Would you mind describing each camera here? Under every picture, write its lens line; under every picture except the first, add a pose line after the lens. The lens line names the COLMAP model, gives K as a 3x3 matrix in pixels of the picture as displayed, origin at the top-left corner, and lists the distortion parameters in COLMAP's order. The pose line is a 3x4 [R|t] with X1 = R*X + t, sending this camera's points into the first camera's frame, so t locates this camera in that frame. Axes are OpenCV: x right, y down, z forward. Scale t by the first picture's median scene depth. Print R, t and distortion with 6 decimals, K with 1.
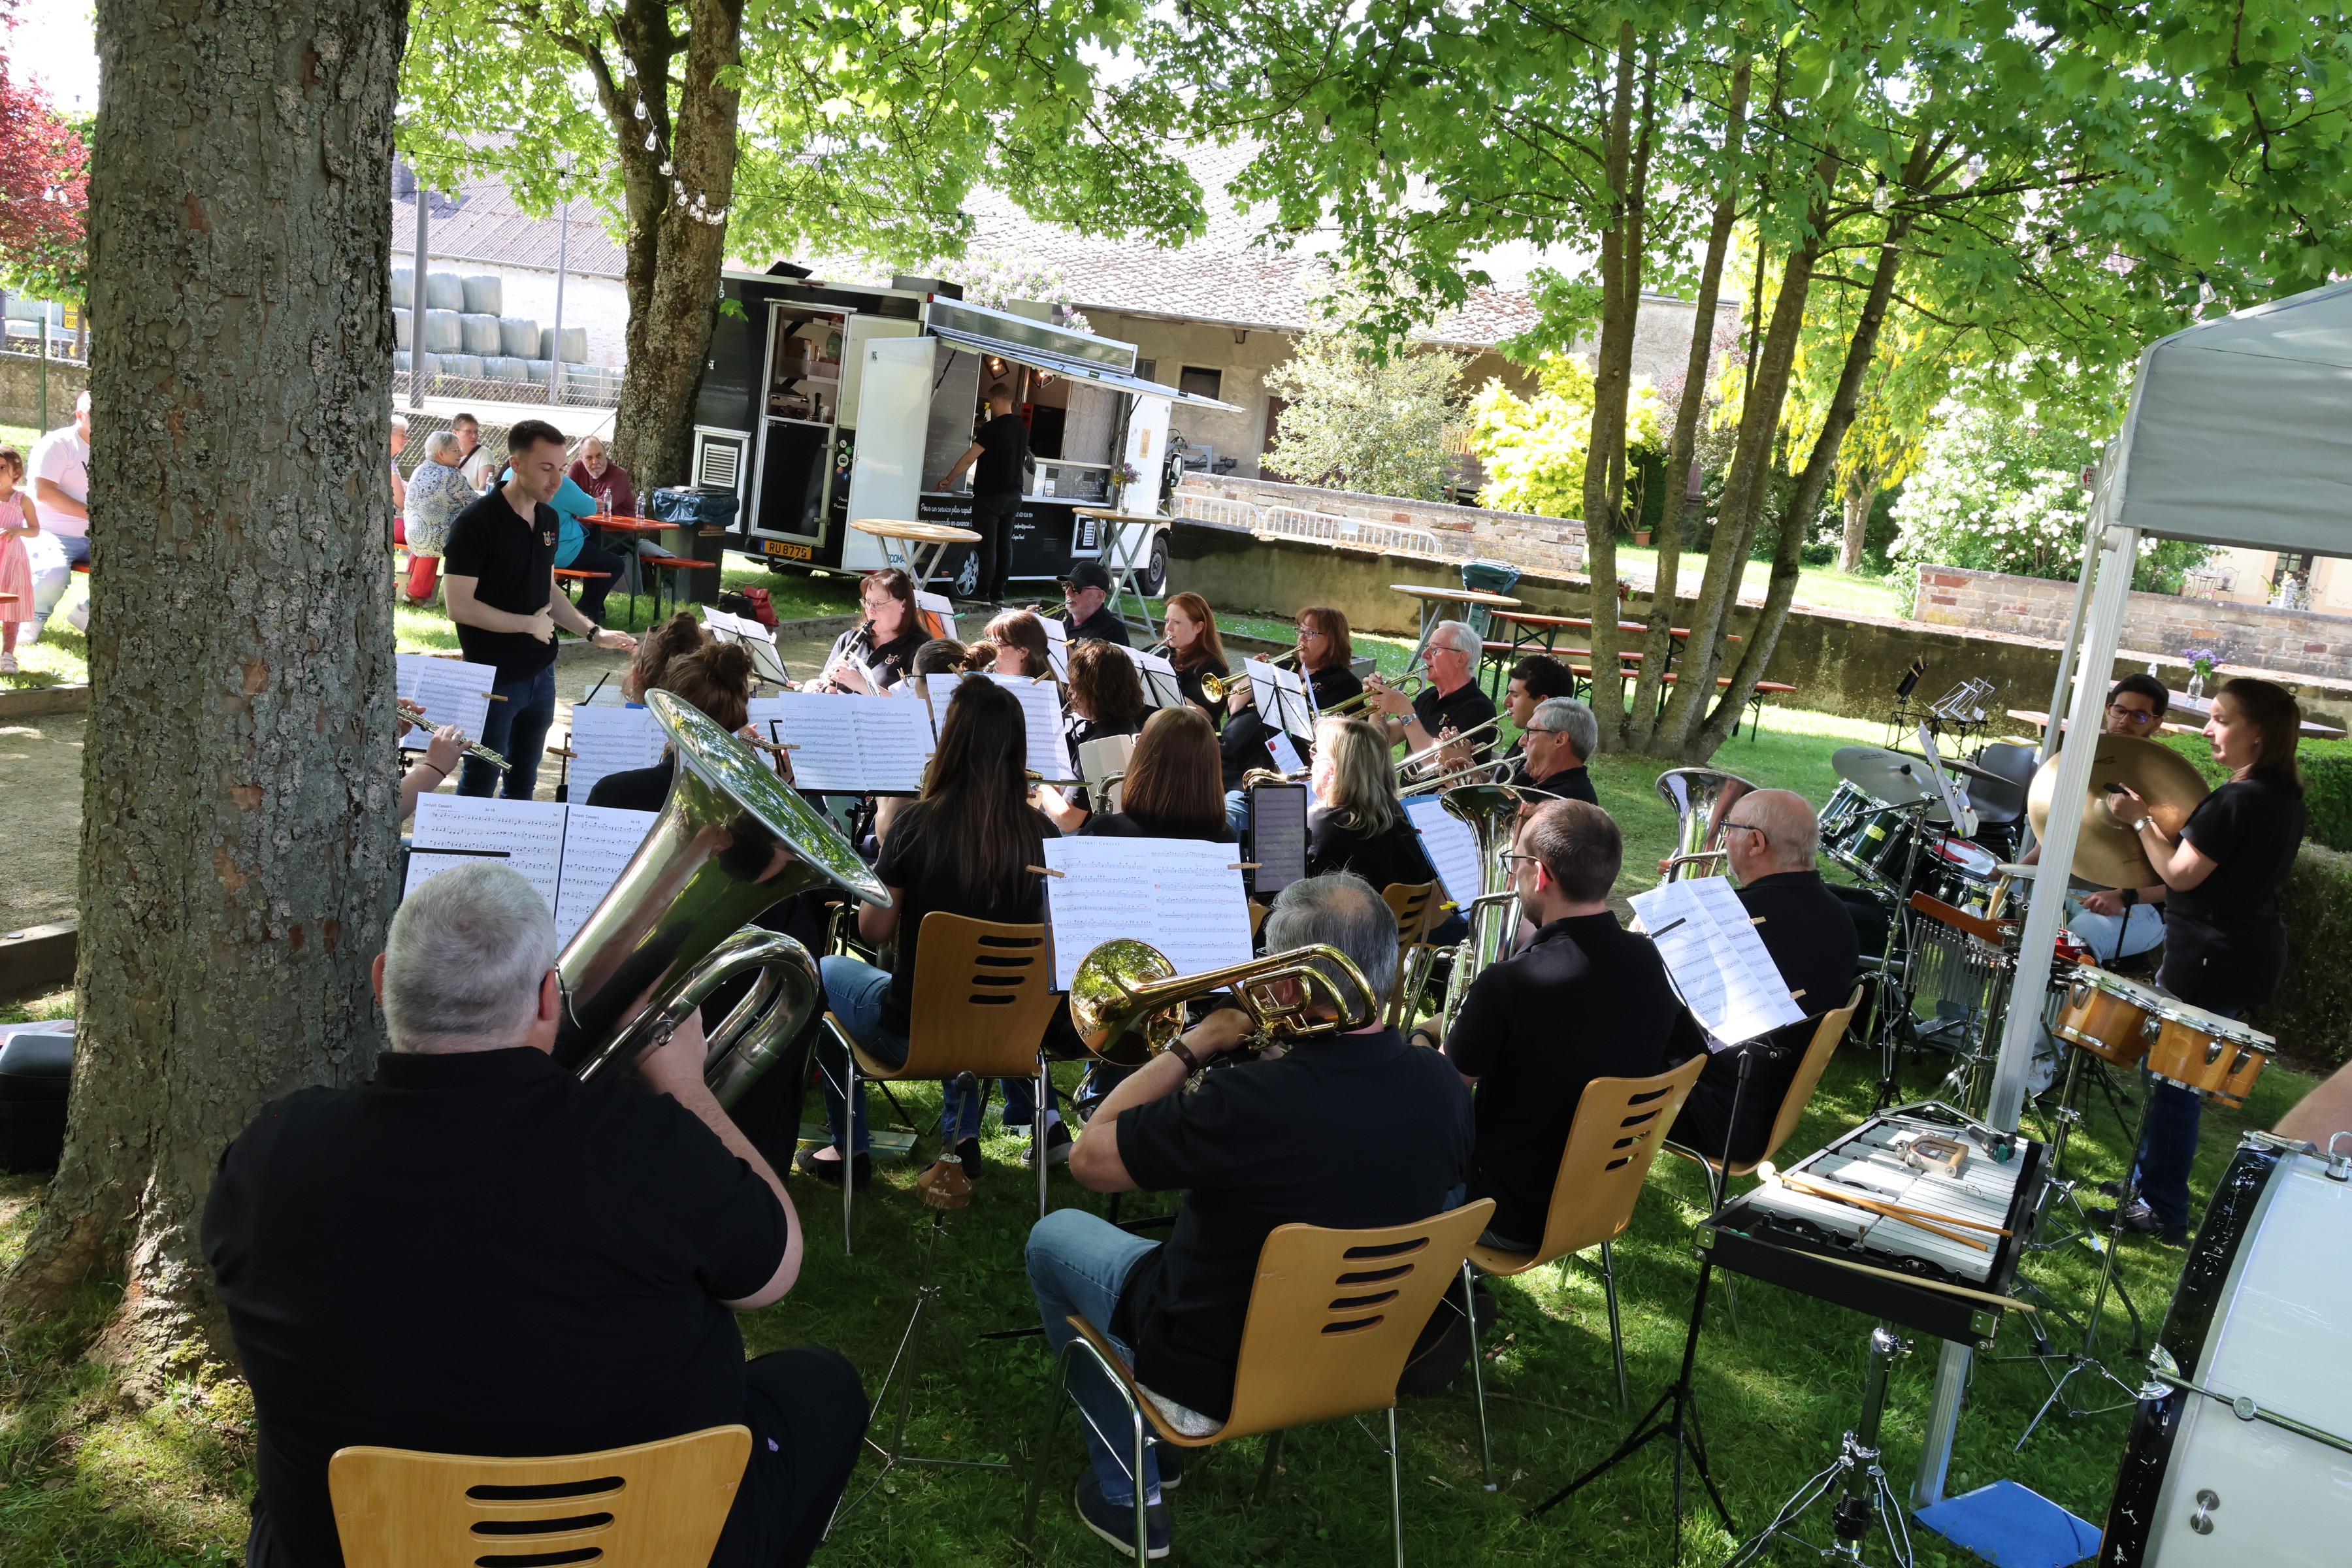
lens RADIAL K [[1987.4, 0, 1166.1], [0, 1987.4, 773.7], [0, 0, 1]] dist [0.012857, -0.005385]
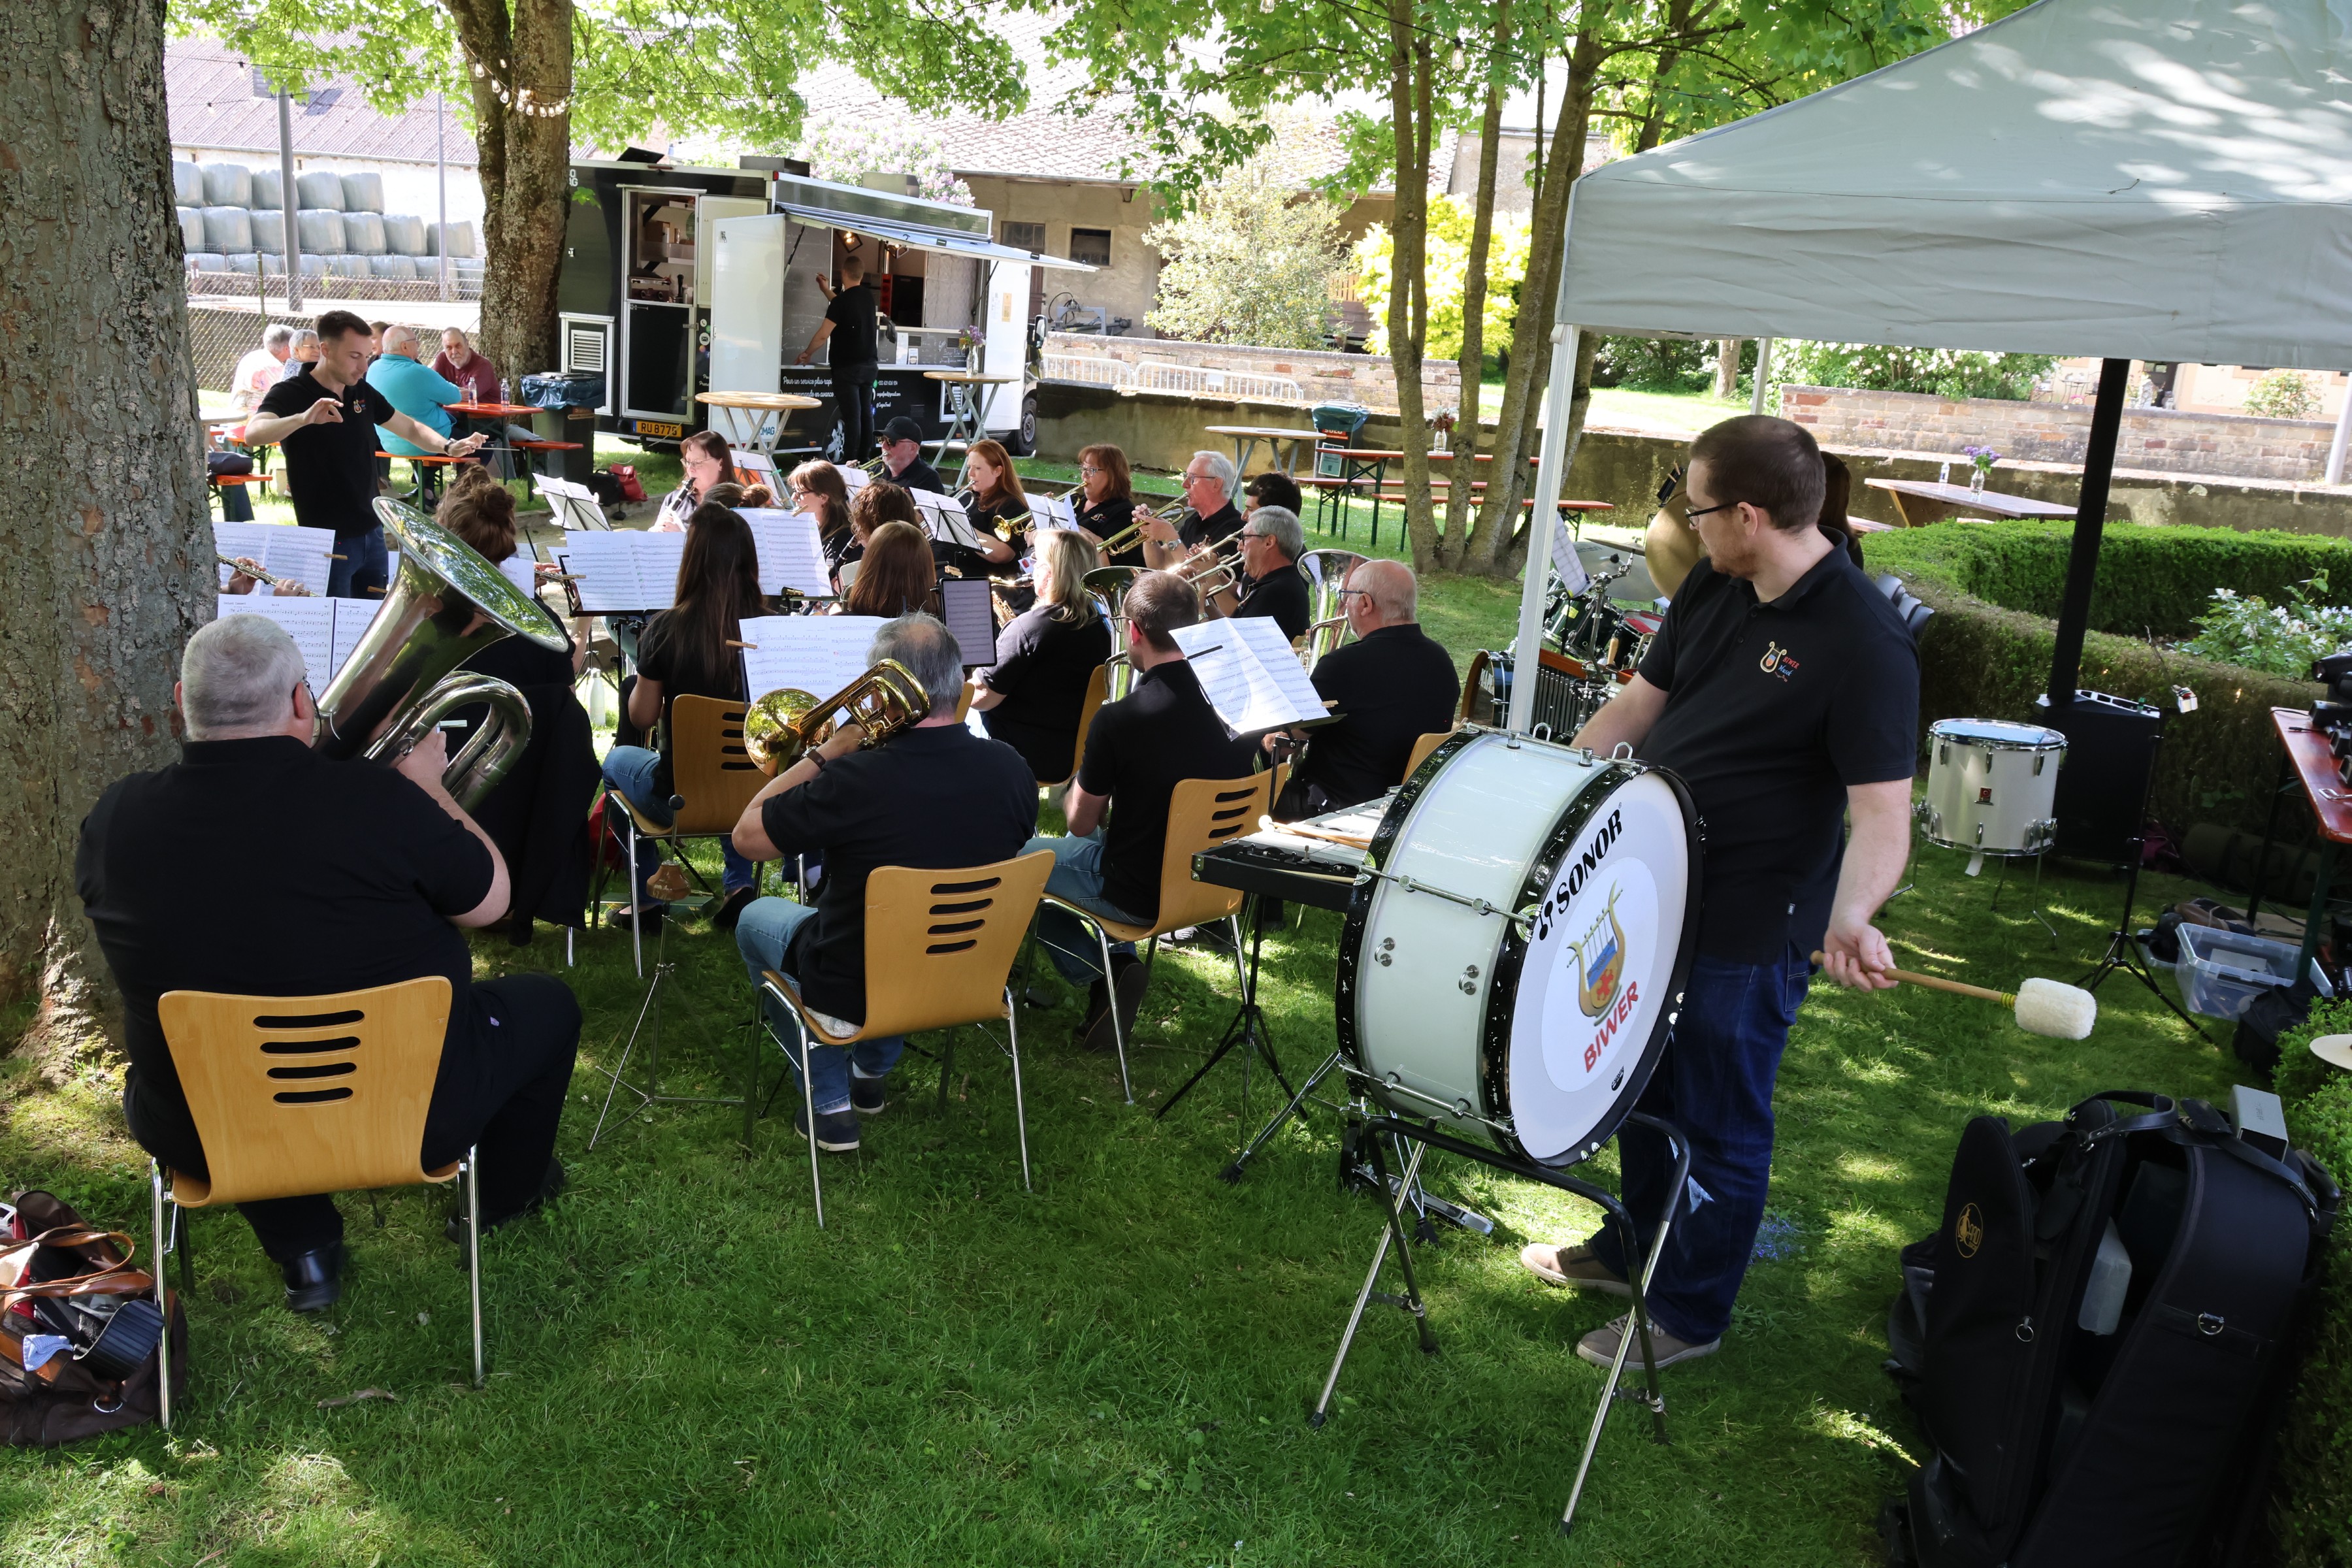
lens RADIAL K [[2009.4, 0, 1176.0], [0, 2009.4, 784.0], [0, 0, 1]] dist [0.017392, -0.006813]
pose [[0.997852, -0.060926, 0.024082, 0.045628], [0.059135, 0.995850, 0.069173, 0.016569], [-0.028196, -0.067600, 0.997314, -0.075826]]
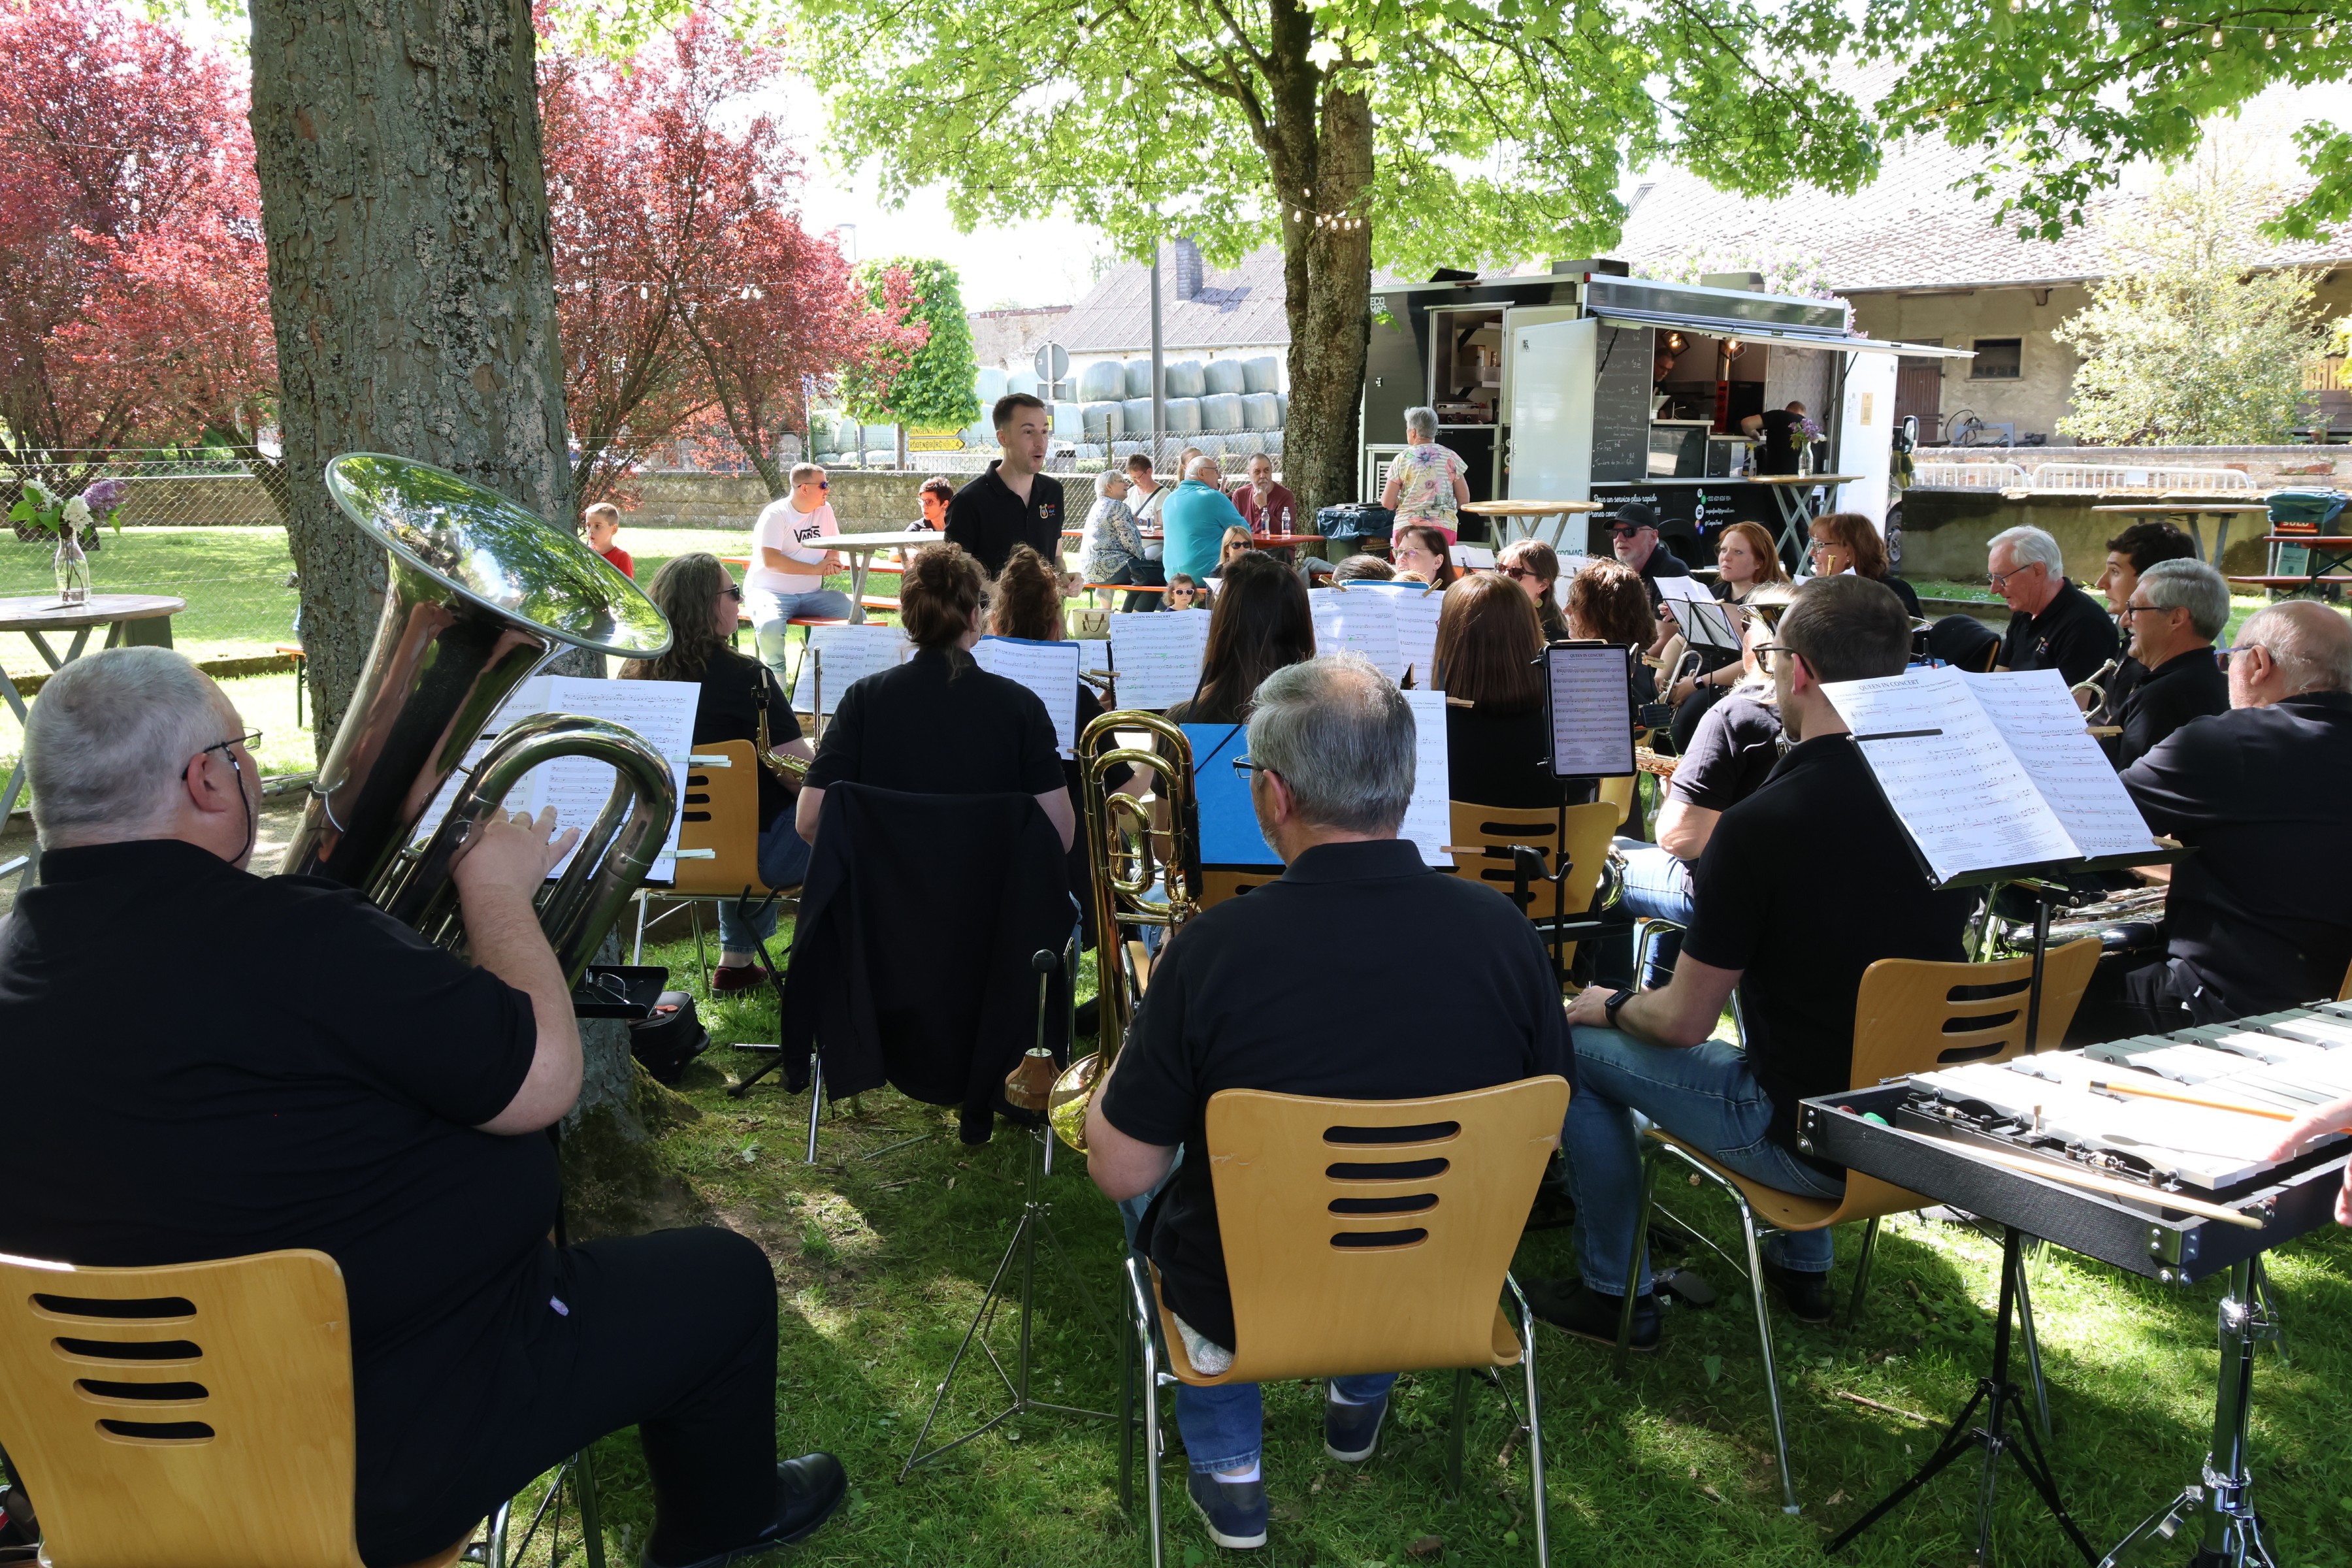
lens RADIAL K [[1981.1, 0, 1150.6], [0, 1981.1, 780.7], [0, 0, 1]] dist [0.012319, -0.005245]
pose [[0.908979, -0.056781, -0.412956, 0.070371], [0.046023, 0.998293, -0.035961, 0.025723], [0.414293, 0.013682, 0.910041, 0.055014]]
